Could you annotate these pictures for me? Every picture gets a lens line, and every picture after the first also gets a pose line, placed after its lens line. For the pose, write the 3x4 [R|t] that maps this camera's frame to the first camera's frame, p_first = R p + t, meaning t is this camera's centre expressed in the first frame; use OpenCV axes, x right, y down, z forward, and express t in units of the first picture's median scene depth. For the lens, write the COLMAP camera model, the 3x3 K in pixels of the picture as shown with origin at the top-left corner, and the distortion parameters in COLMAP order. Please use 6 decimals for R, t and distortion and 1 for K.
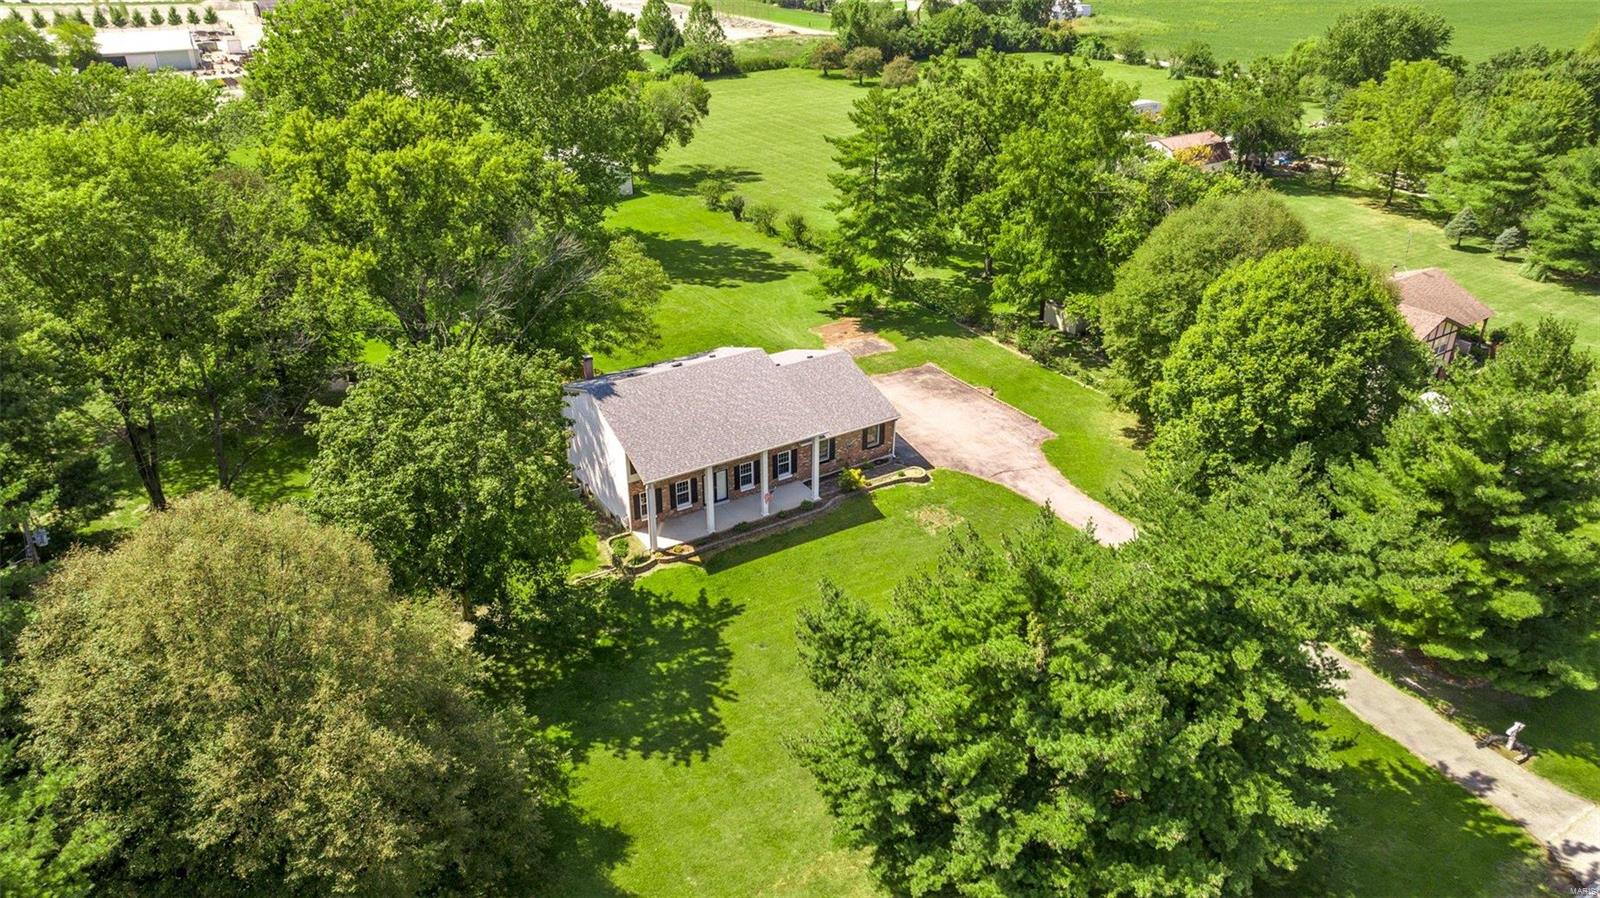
lens RADIAL K [[1124.1, 0, 804.7], [0, 1124.1, 444.1], [0, 0, 1]] dist [-0.033041, 0.022889]
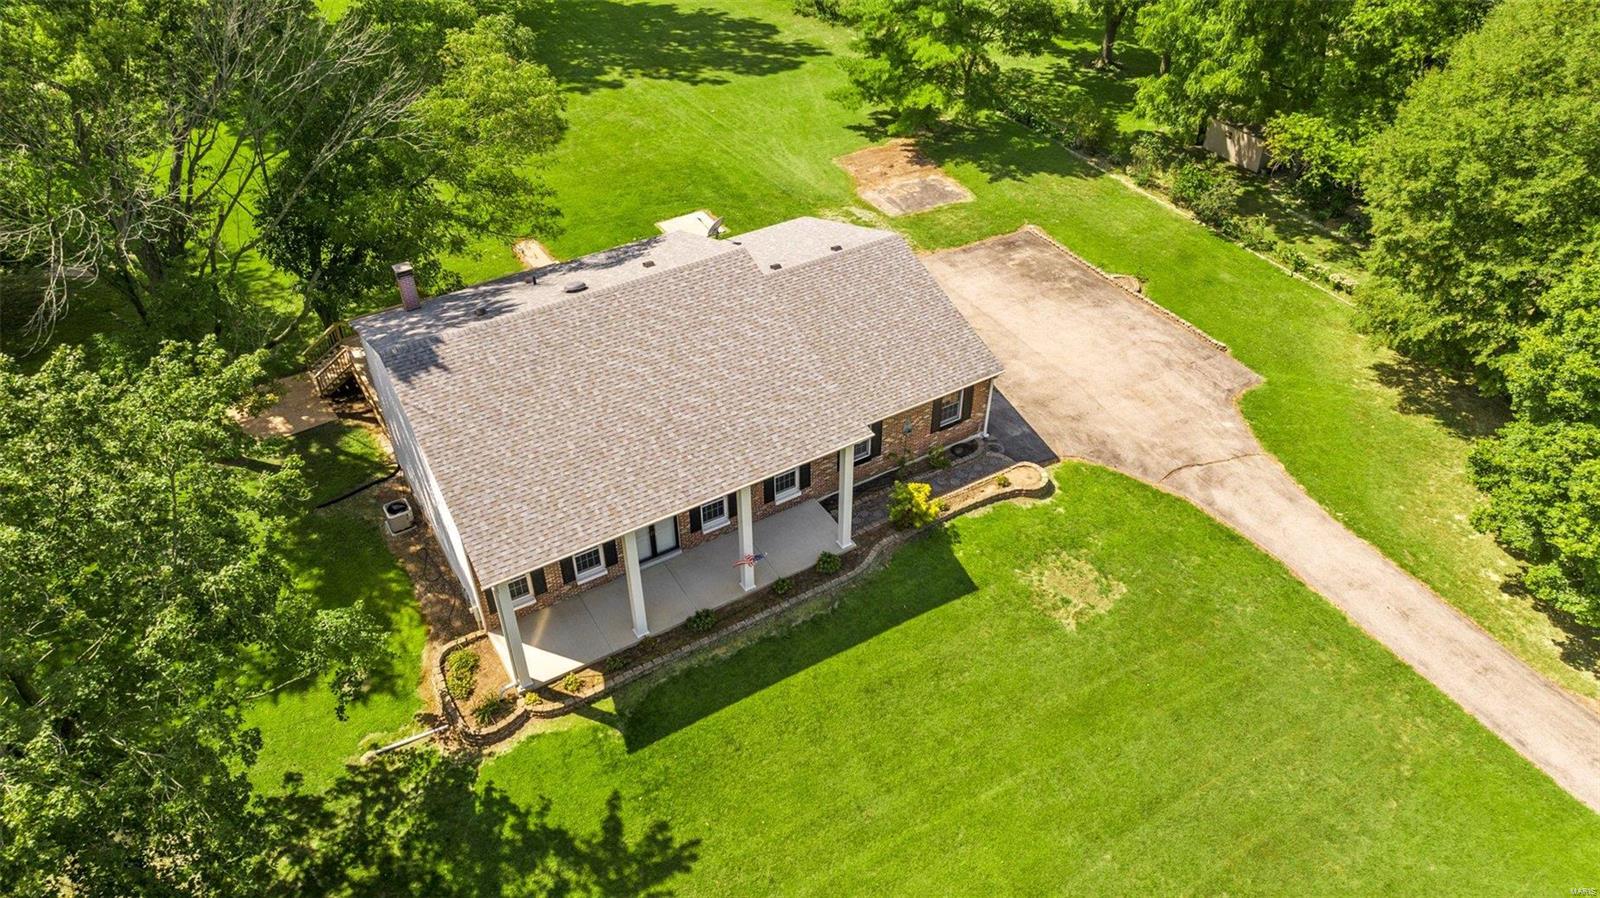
lens RADIAL K [[1124.1, 0, 804.7], [0, 1124.1, 444.1], [0, 0, 1]] dist [-0.033041, 0.022889]
pose [[0.999838, 0.008688, -0.015741, -0.001252], [-0.005250, 0.978413, 0.206591, -0.092285], [0.017197, -0.206475, 0.978301, 0.424412]]
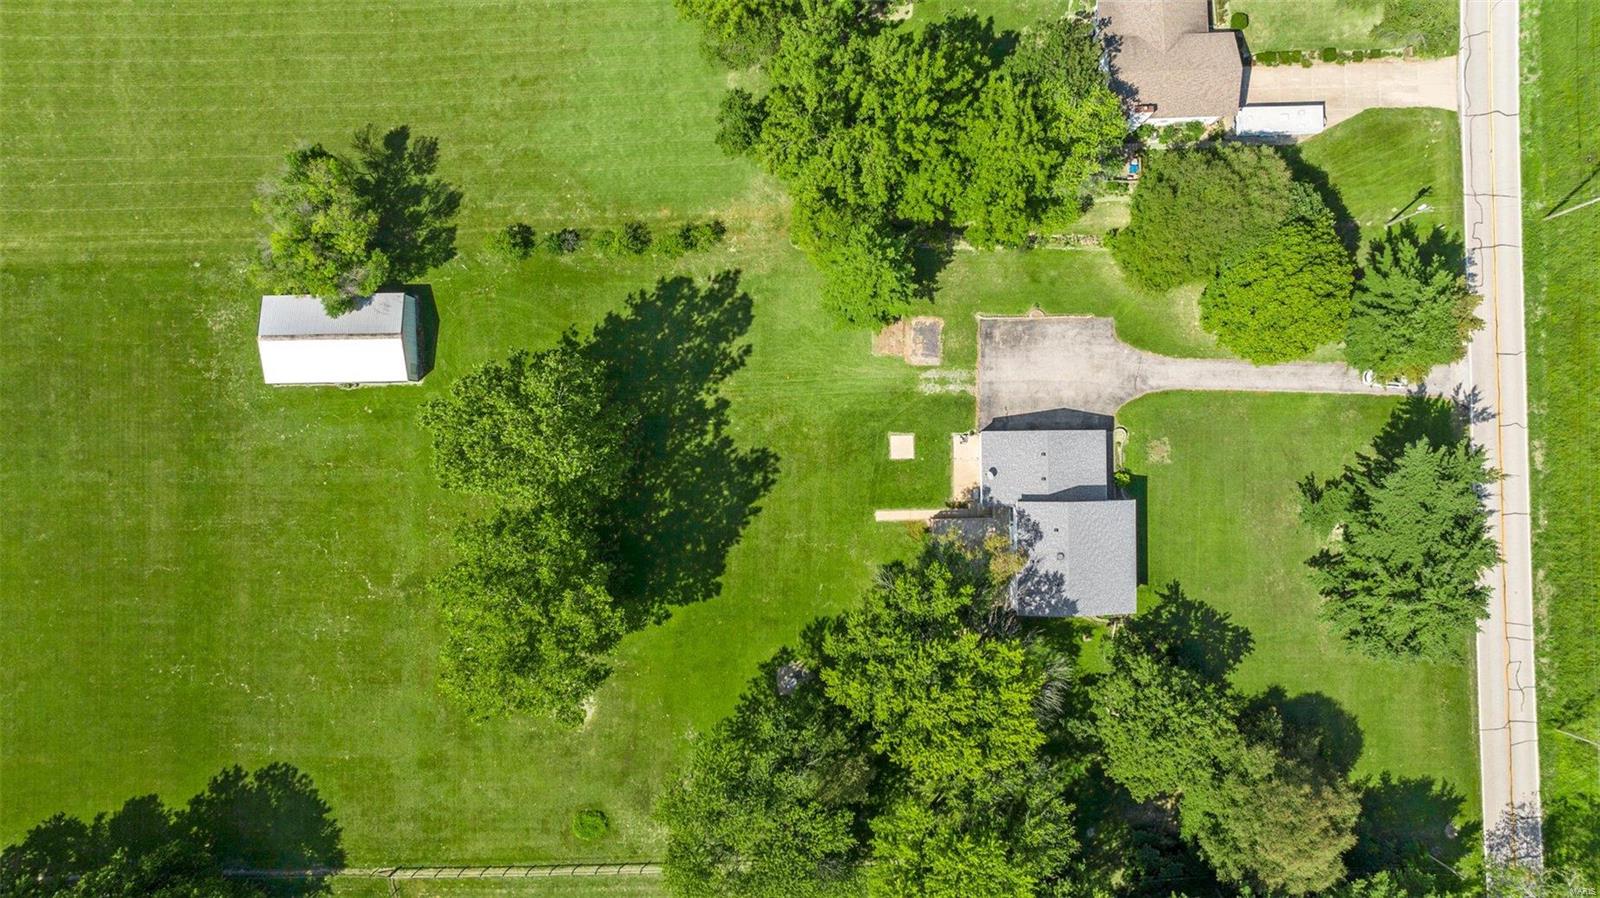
lens RADIAL K [[1124.1, 0, 804.7], [0, 1124.1, 444.1], [0, 0, 1]] dist [-0.033041, 0.022889]
pose [[0.531120, -0.847291, 0.003151, -0.159015], [0.384145, 0.244111, 0.890417, -1.527210], [-0.755211, -0.471708, 0.455135, 0.521094]]
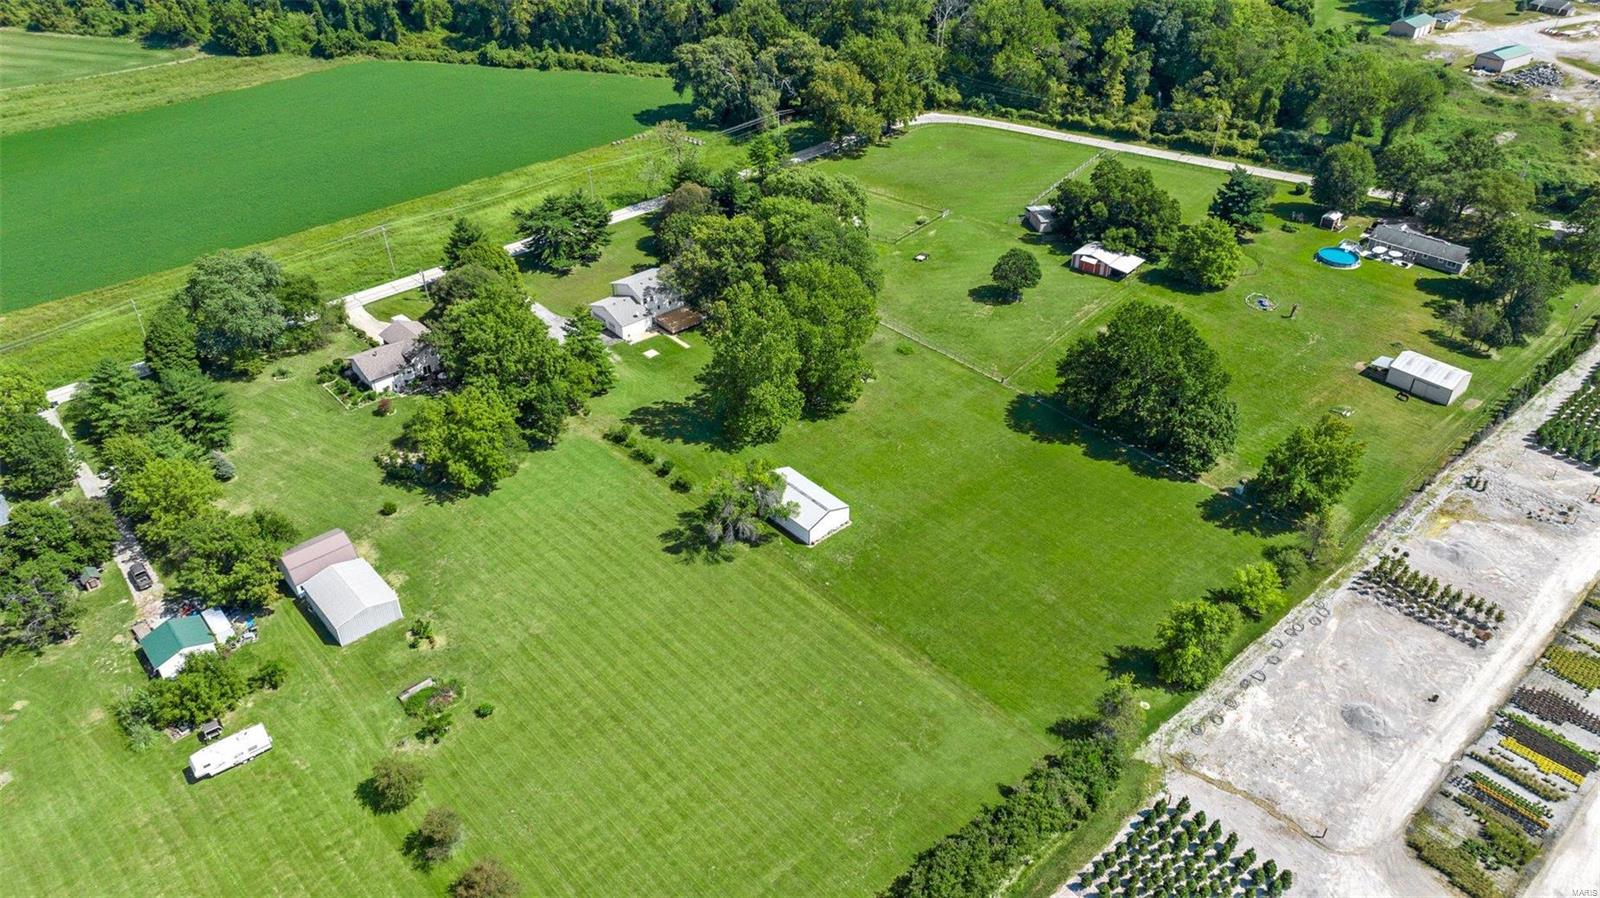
lens RADIAL K [[1124.1, 0, 804.7], [0, 1124.1, 444.1], [0, 0, 1]] dist [-0.033041, 0.022889]
pose [[-0.988298, 0.087999, -0.124589, -0.094659], [-0.068446, 0.474098, 0.877808, -2.622846], [0.136313, 0.876064, -0.462527, 2.784237]]
